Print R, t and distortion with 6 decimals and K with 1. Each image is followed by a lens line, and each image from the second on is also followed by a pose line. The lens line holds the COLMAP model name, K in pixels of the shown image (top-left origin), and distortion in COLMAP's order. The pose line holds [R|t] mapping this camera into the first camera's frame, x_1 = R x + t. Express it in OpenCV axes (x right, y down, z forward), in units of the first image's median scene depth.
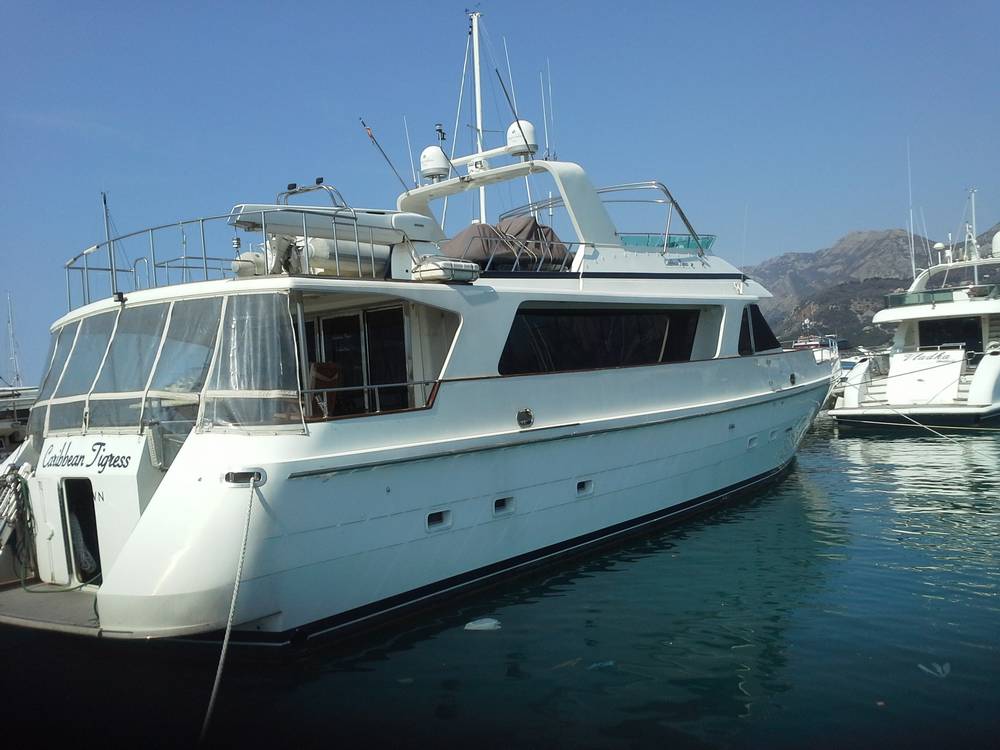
lens RADIAL K [[1000.2, 0, 481.4], [0, 1000.2, 367.9], [0, 0, 1]] dist [0.005810, 0.000000]
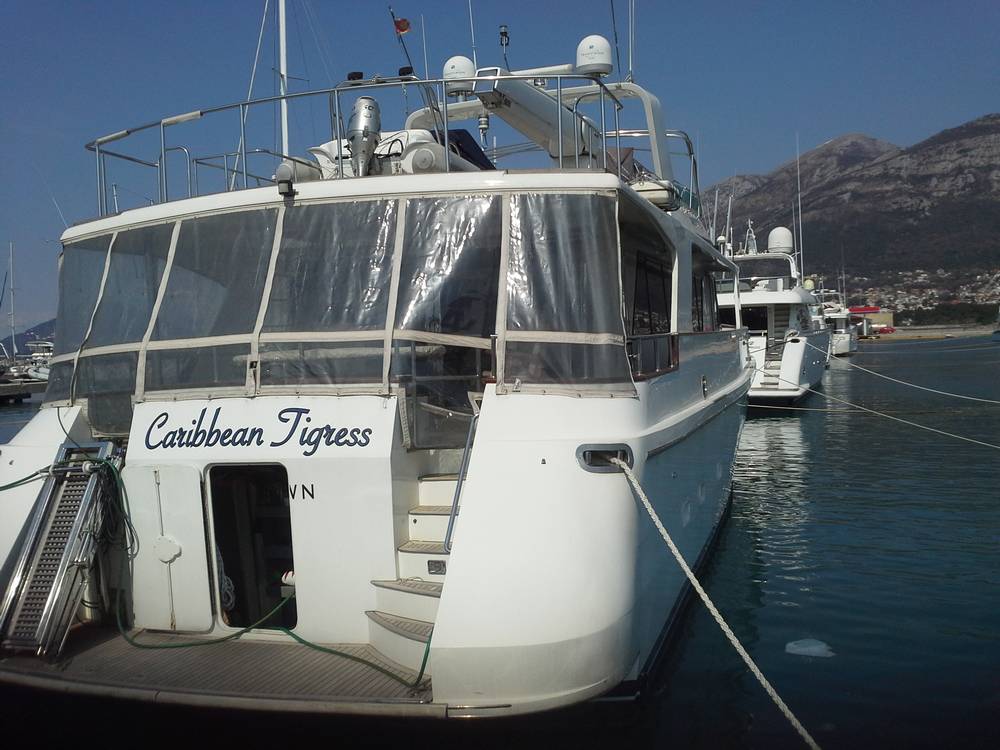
lens RADIAL K [[1000.2, 0, 504.8], [0, 1000.2, 369.7], [0, 0, 1]] dist [0.005810, 0.000000]
pose [[0.936500, 0.019947, 0.350101, -0.464336], [-0.025378, 0.999618, 0.010931, 0.038056], [-0.349749, -0.019122, 0.936648, 0.341021]]
